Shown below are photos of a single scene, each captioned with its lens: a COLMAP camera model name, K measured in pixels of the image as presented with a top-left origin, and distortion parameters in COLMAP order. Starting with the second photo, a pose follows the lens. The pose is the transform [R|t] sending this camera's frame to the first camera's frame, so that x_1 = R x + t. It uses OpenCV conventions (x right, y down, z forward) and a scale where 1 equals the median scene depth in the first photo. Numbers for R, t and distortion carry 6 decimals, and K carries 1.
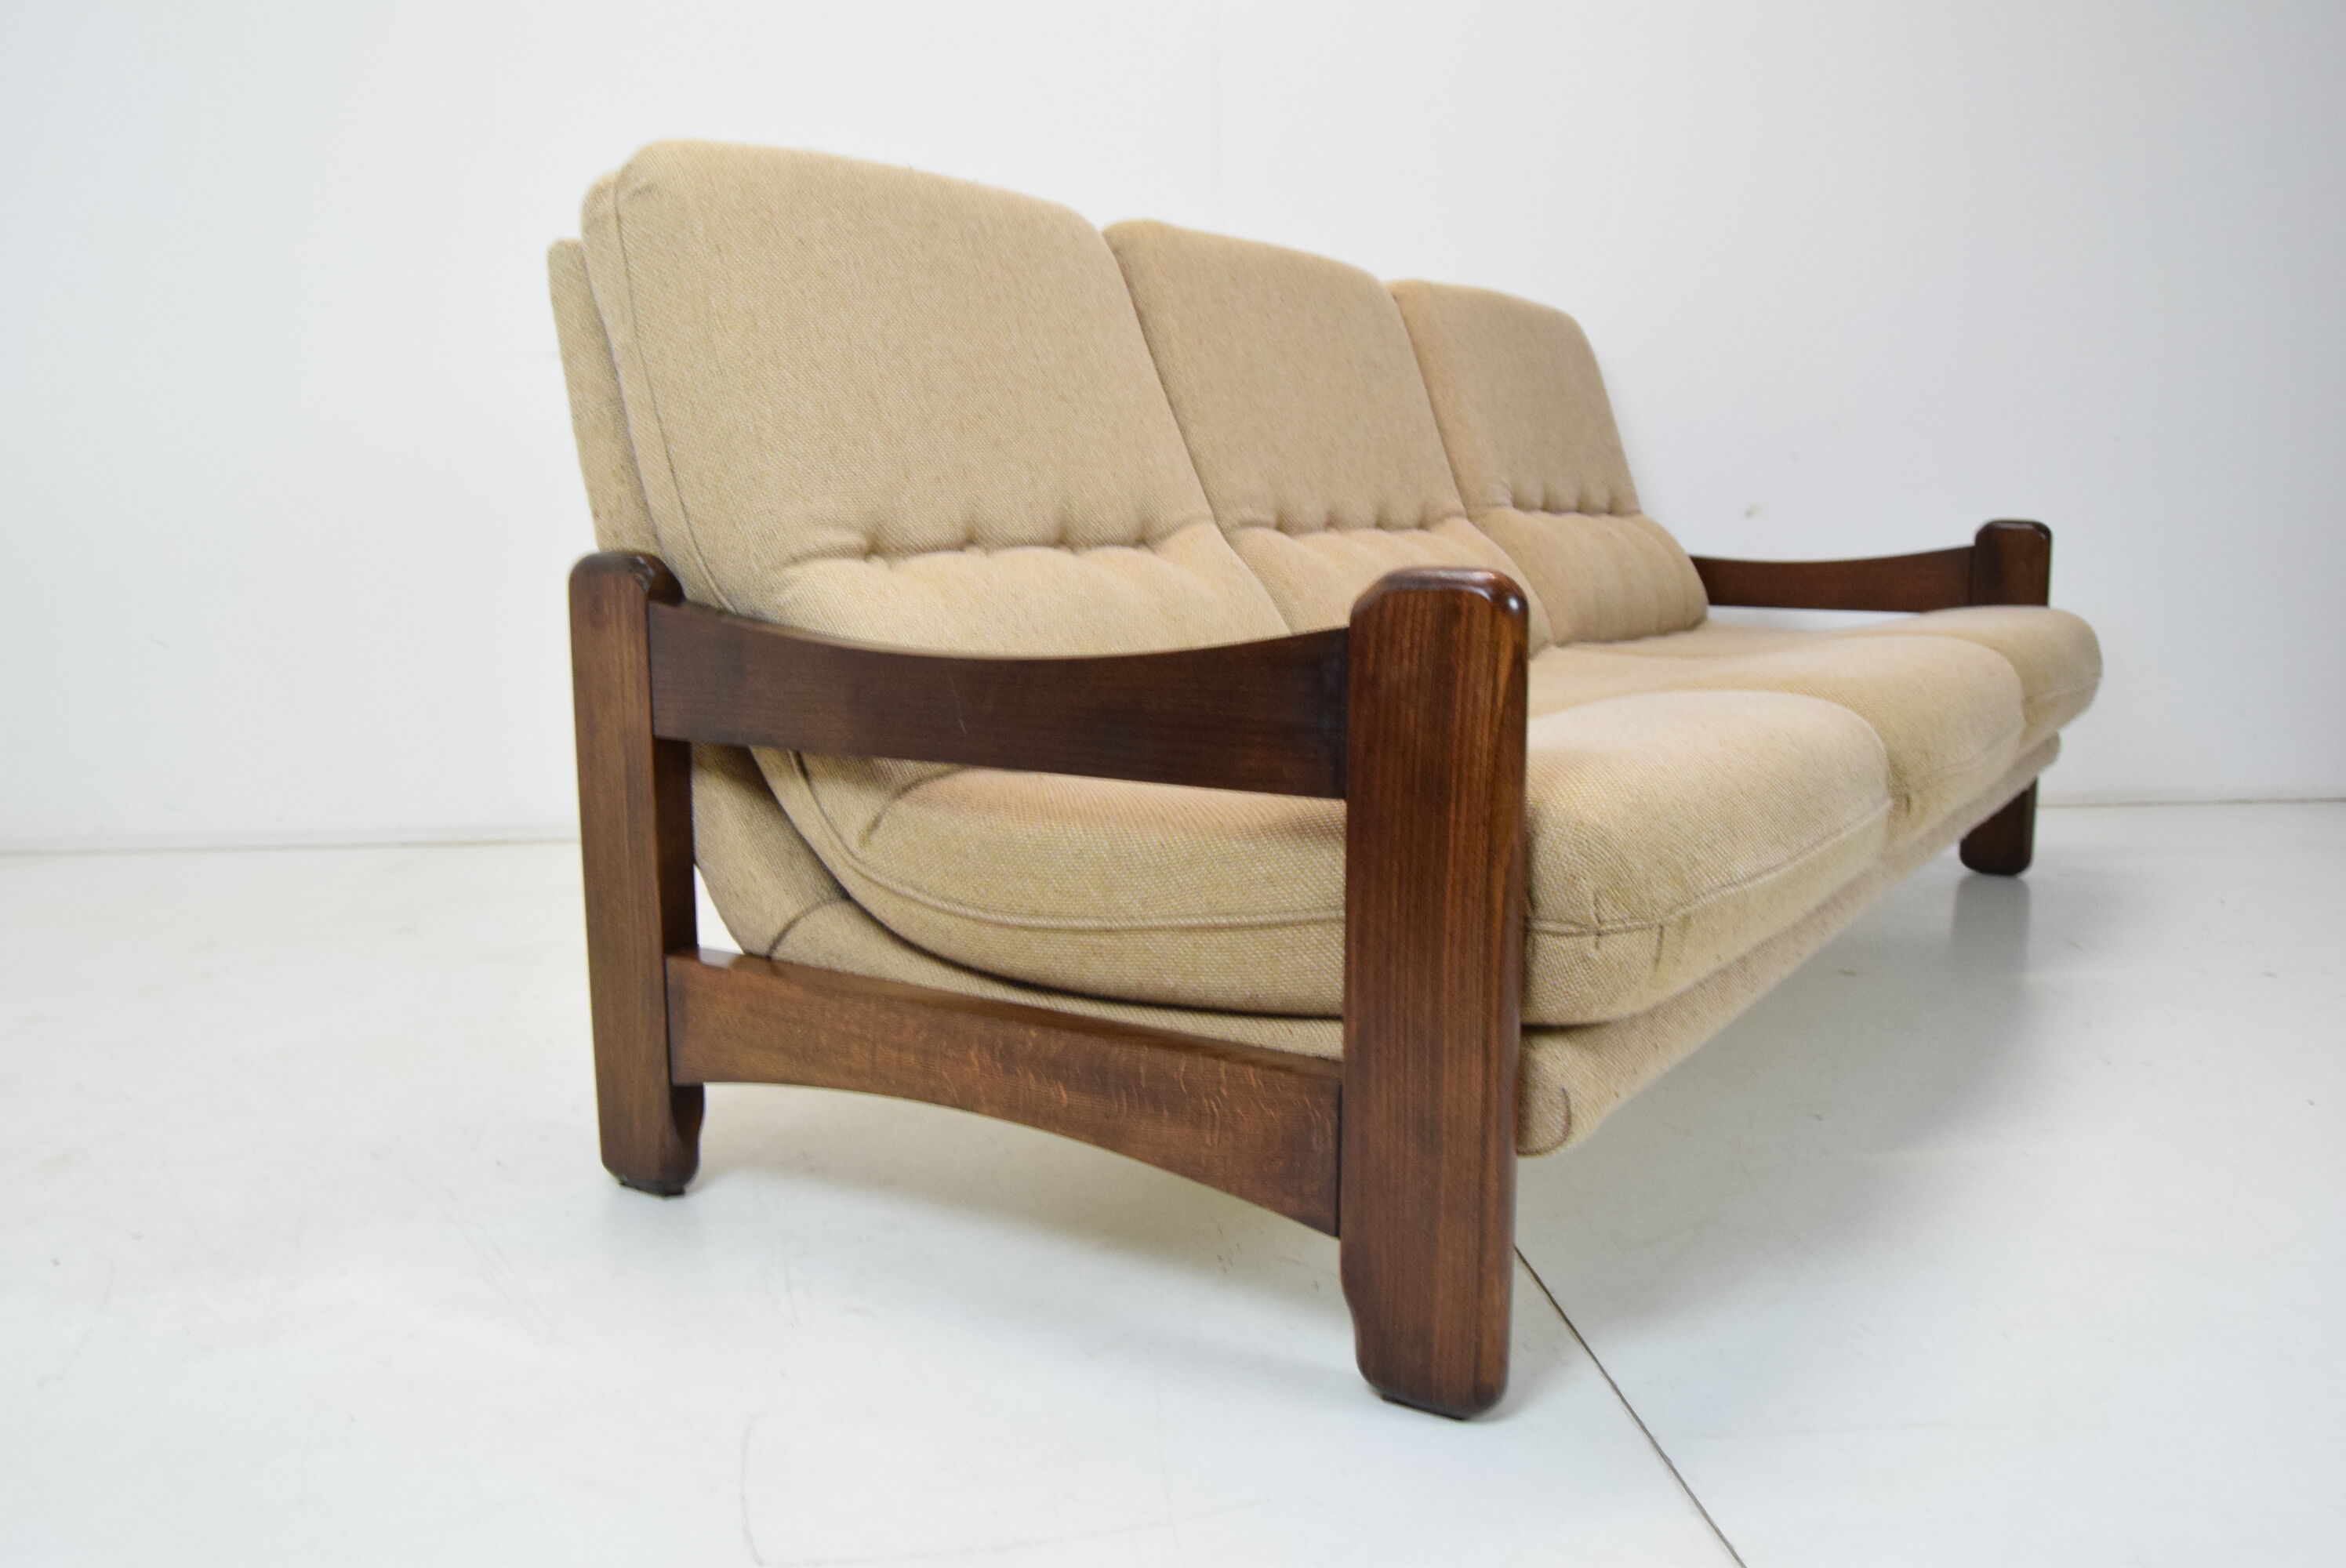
lens RADIAL K [[1919.5, 0, 1176.3], [0, 1919.5, 780.5], [0, 0, 1]] dist [-0.085874, 0.009073]
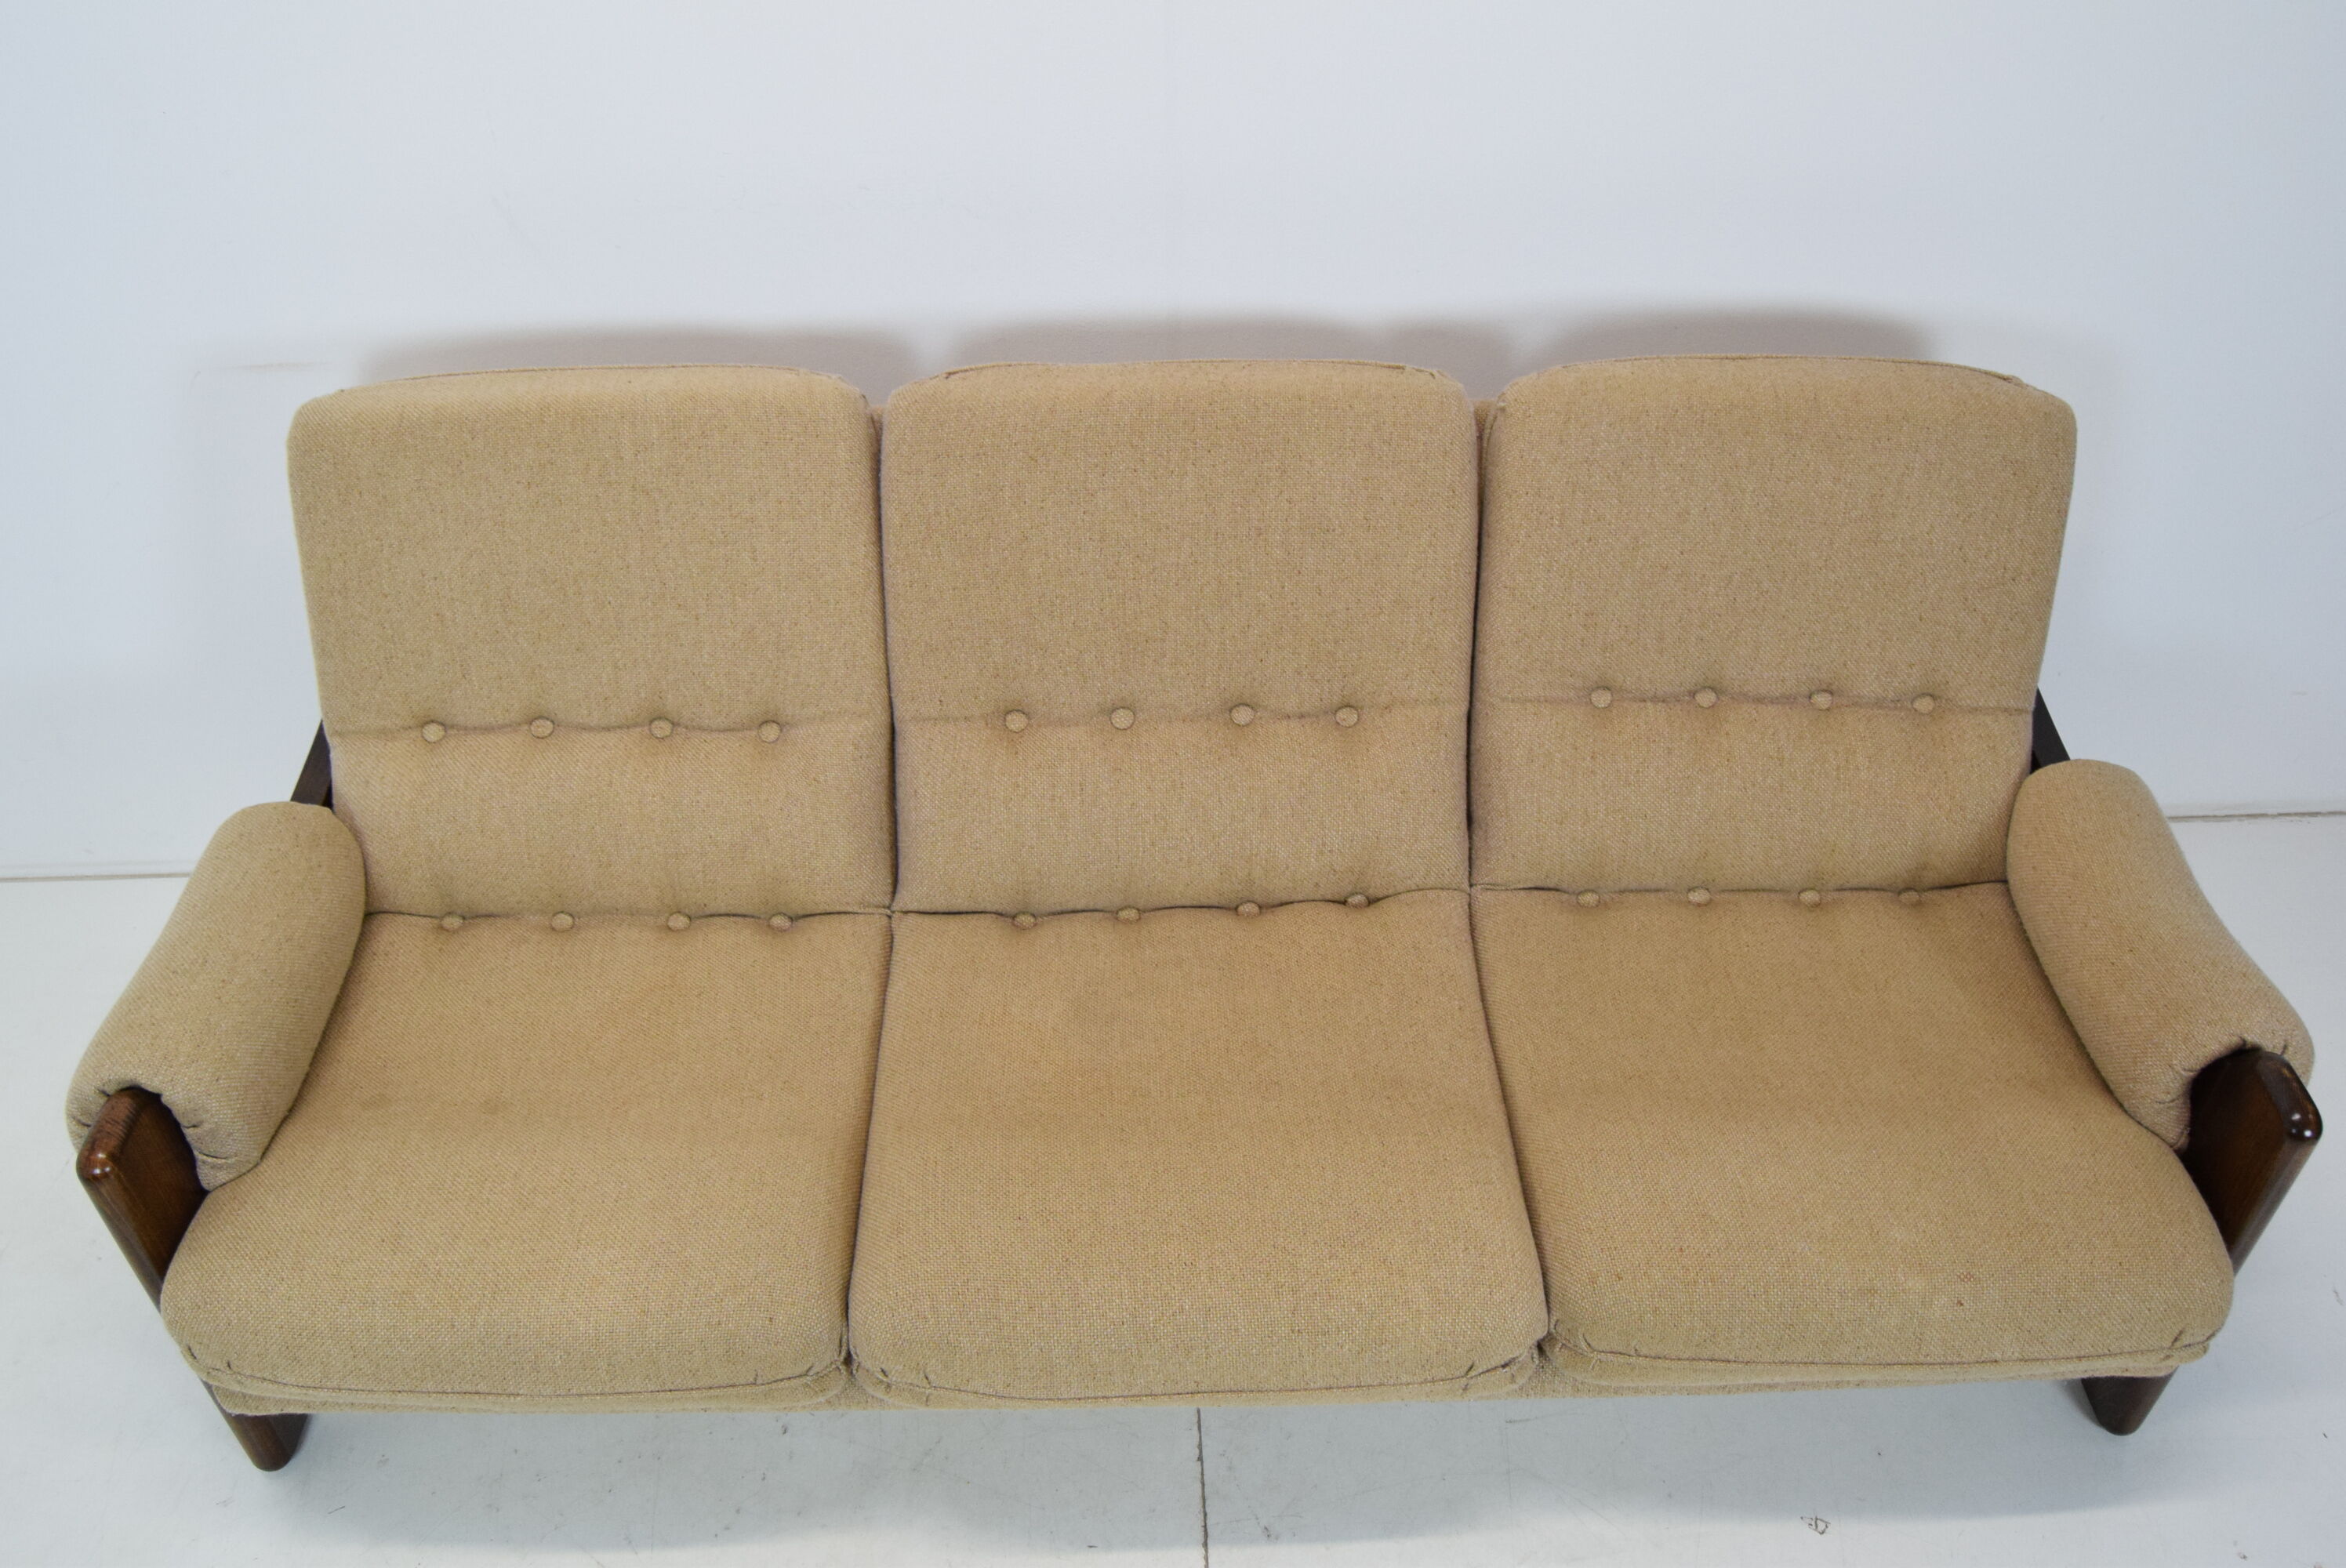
lens RADIAL K [[1839.3, 0, 1170.5], [0, 1839.3, 777.6], [0, 0, 1]] dist [-0.080182, 0.012696]
pose [[0.560326, 0.532265, -0.634609, 1.013240], [-0.126126, 0.812080, 0.569752, -0.921425], [0.818613, -0.239207, 0.522162, 0.762833]]
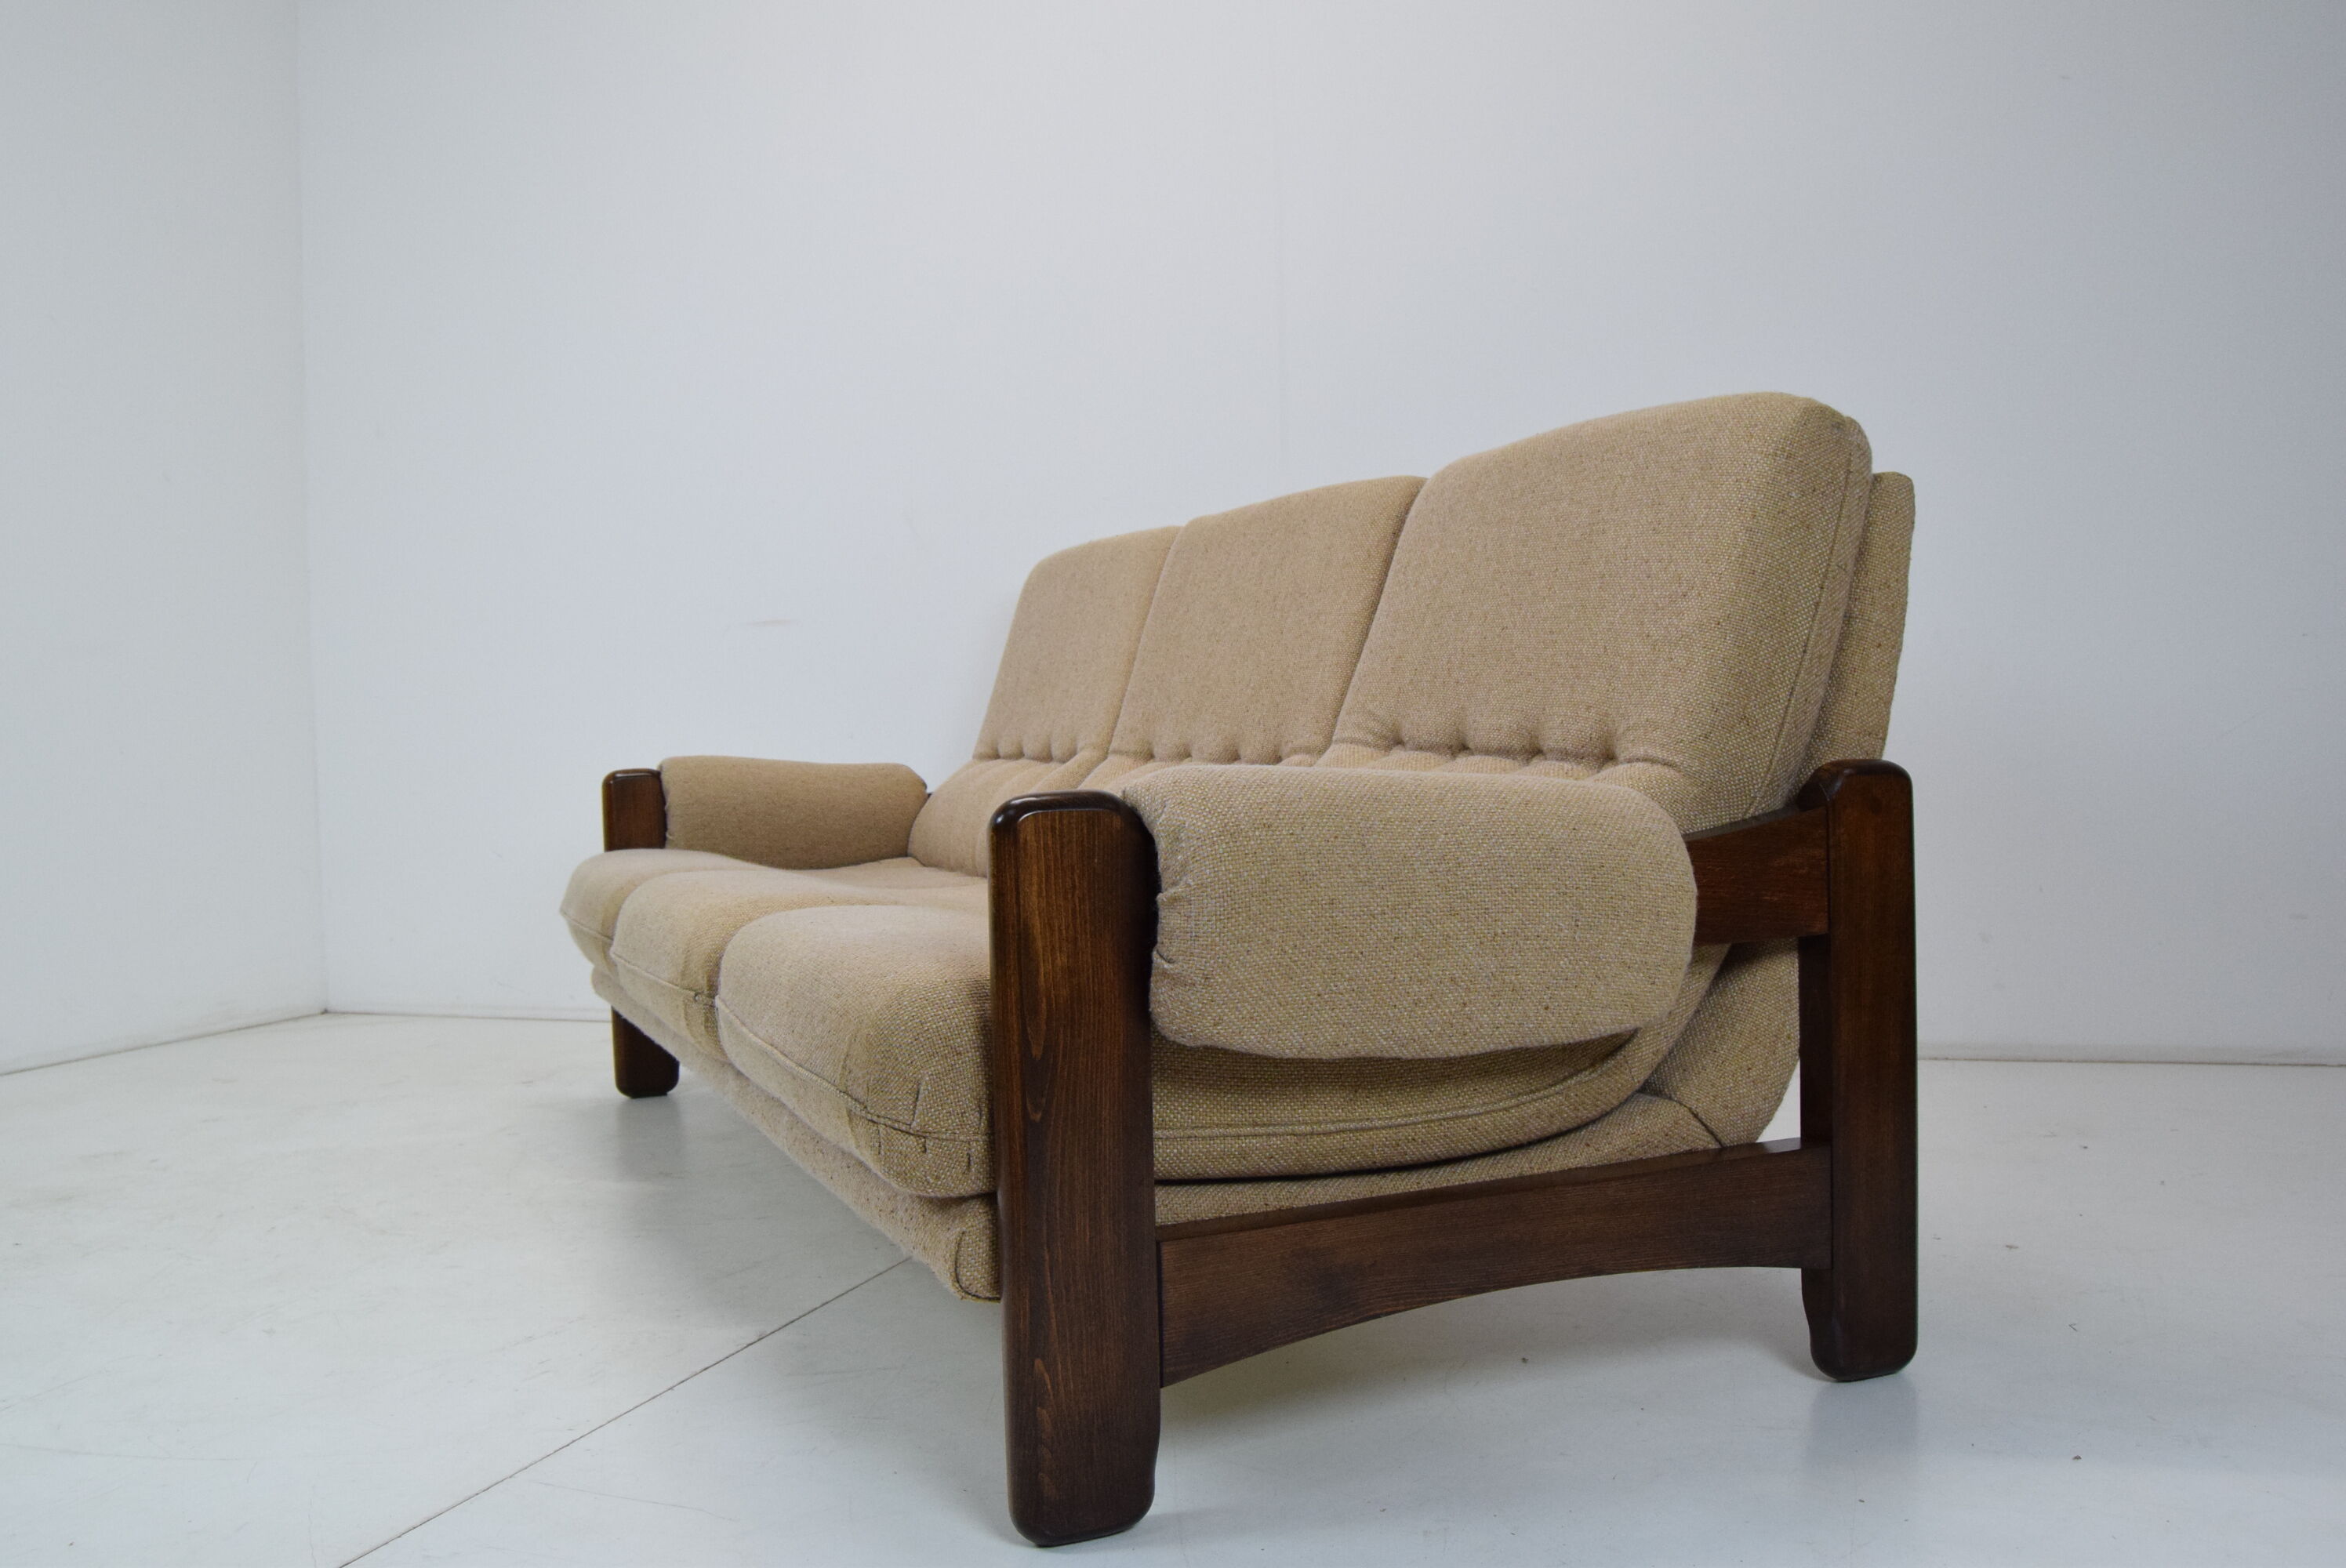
lens RADIAL K [[1983.5, 0, 1180.7], [0, 1983.5, 785.3], [0, 0, 1]] dist [-0.064628, -0.006938]
pose [[-0.544856, 0.049349, -0.837076, 1.538233], [-0.096067, 0.988020, 0.120778, -0.371875], [0.833009, 0.146222, -0.533588, 2.348436]]
